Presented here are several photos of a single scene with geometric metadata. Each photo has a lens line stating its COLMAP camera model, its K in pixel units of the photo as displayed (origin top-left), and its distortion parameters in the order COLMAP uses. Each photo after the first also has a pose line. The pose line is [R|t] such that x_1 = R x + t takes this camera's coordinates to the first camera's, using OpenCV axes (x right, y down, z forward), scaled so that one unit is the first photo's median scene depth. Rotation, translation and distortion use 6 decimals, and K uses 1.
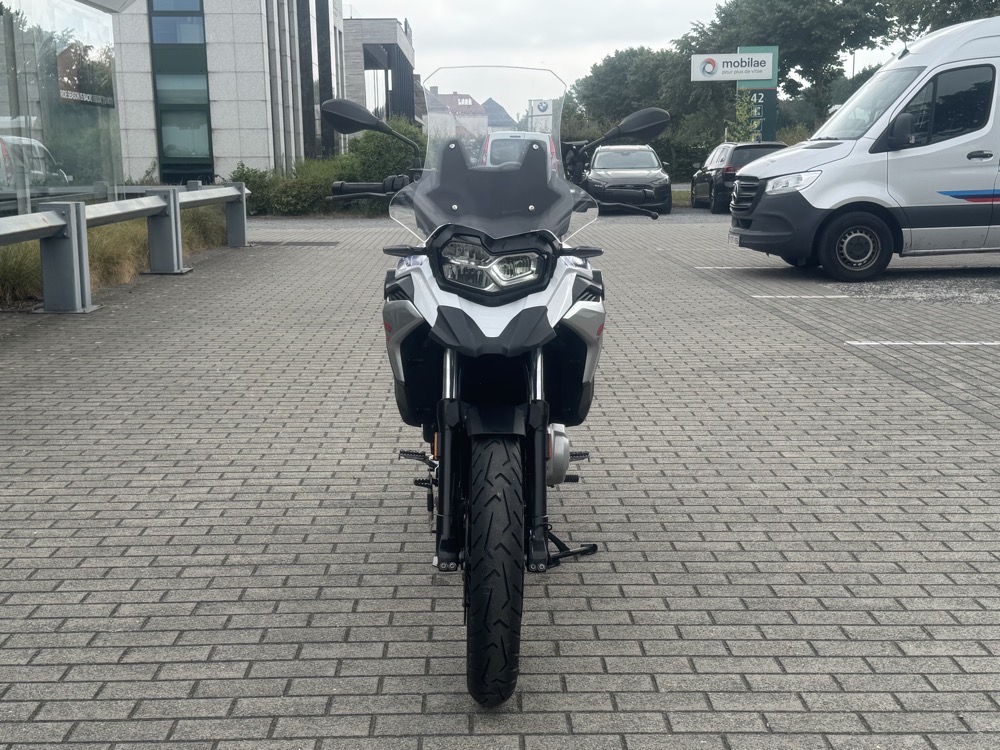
lens RADIAL K [[1291.5, 0, 504.2], [0, 1291.5, 380.8], [0, 0, 1]] dist [0.208933, -0.480651]
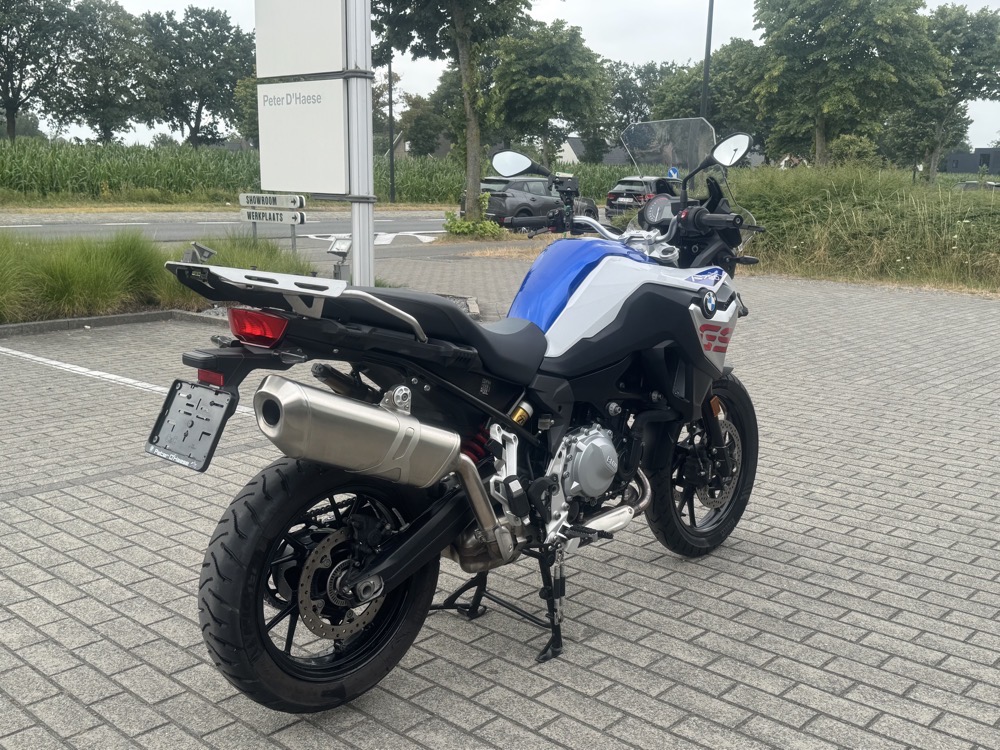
lens RADIAL K [[1013.6, 0, 502.5], [0, 1013.6, 376.5], [0, 0, 1]] dist [0.195633, -0.434606]
pose [[-0.714210, -0.128585, 0.688019, -0.529187], [0.115575, 0.947822, 0.297114, -0.272229], [-0.690323, 0.291720, -0.662083, 1.577616]]
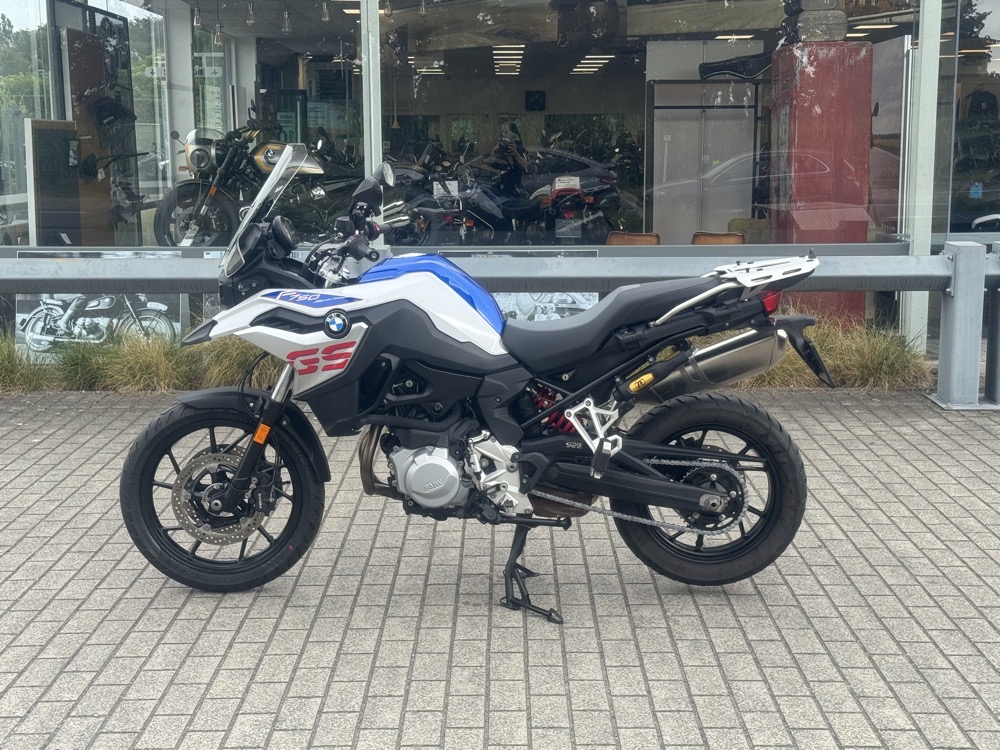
lens RADIAL K [[1526.7, 0, 500.0], [0, 1526.7, 375.0], [0, 0, 1]] dist [0.175022, -0.297686]
pose [[-0.028333, 0.165712, -0.985767, 1.320940], [-0.166875, 0.971540, 0.168117, -0.262288], [0.985571, 0.169264, 0.000127, 1.054198]]
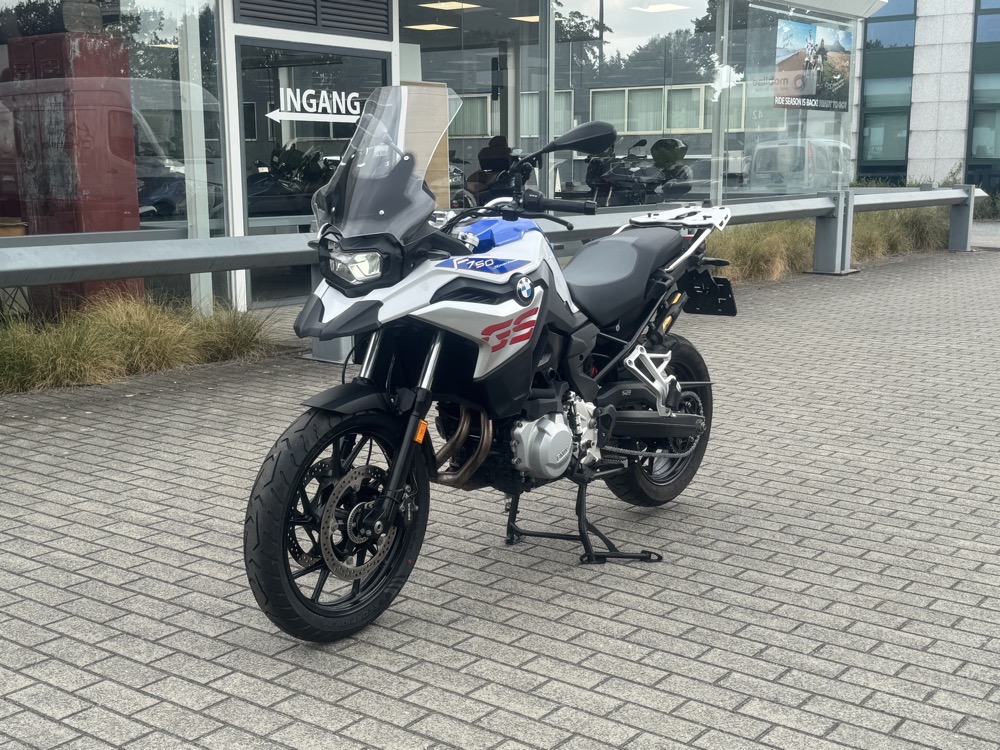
lens RADIAL K [[1291.5, 0, 504.2], [0, 1291.5, 380.8], [0, 0, 1]] dist [0.208933, -0.480651]
pose [[0.785681, 0.115104, -0.607830, 0.649898], [-0.115087, 0.992582, 0.039202, -0.036610], [0.607833, 0.039153, 0.793099, 0.143804]]
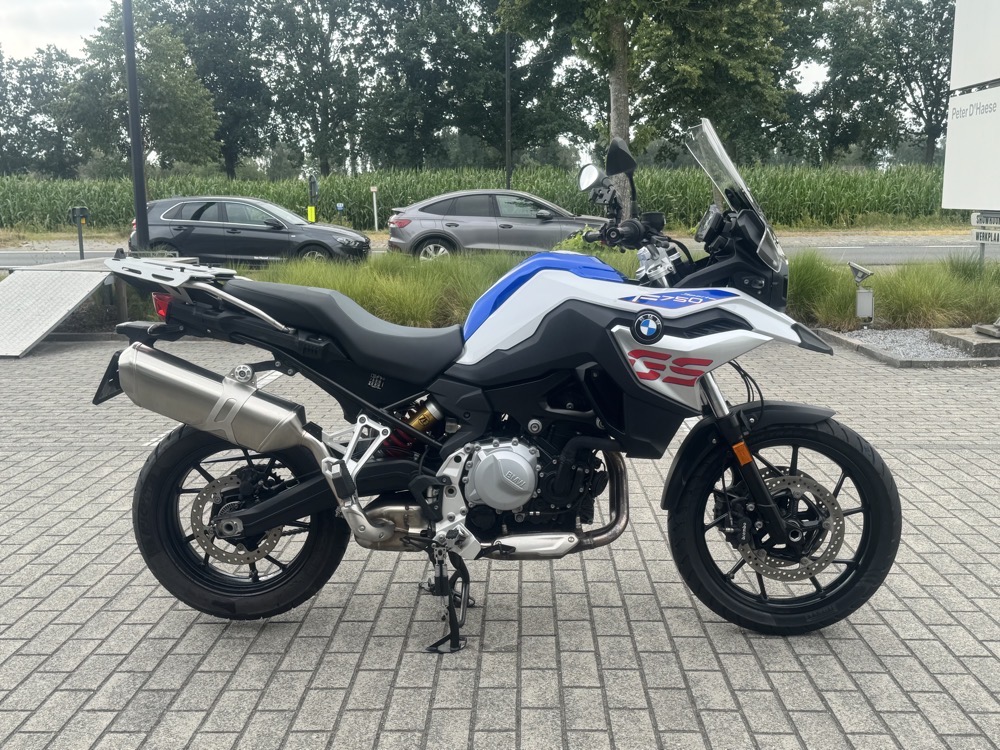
lens RADIAL K [[1016.4, 0, 509.4], [0, 1016.4, 373.6], [0, 0, 1]] dist [0.183086, -0.389358]
pose [[0.040075, -0.153490, 0.987337, -0.803270], [0.178130, 0.973400, 0.144093, -0.157437], [-0.983191, 0.170100, 0.066350, 0.967491]]
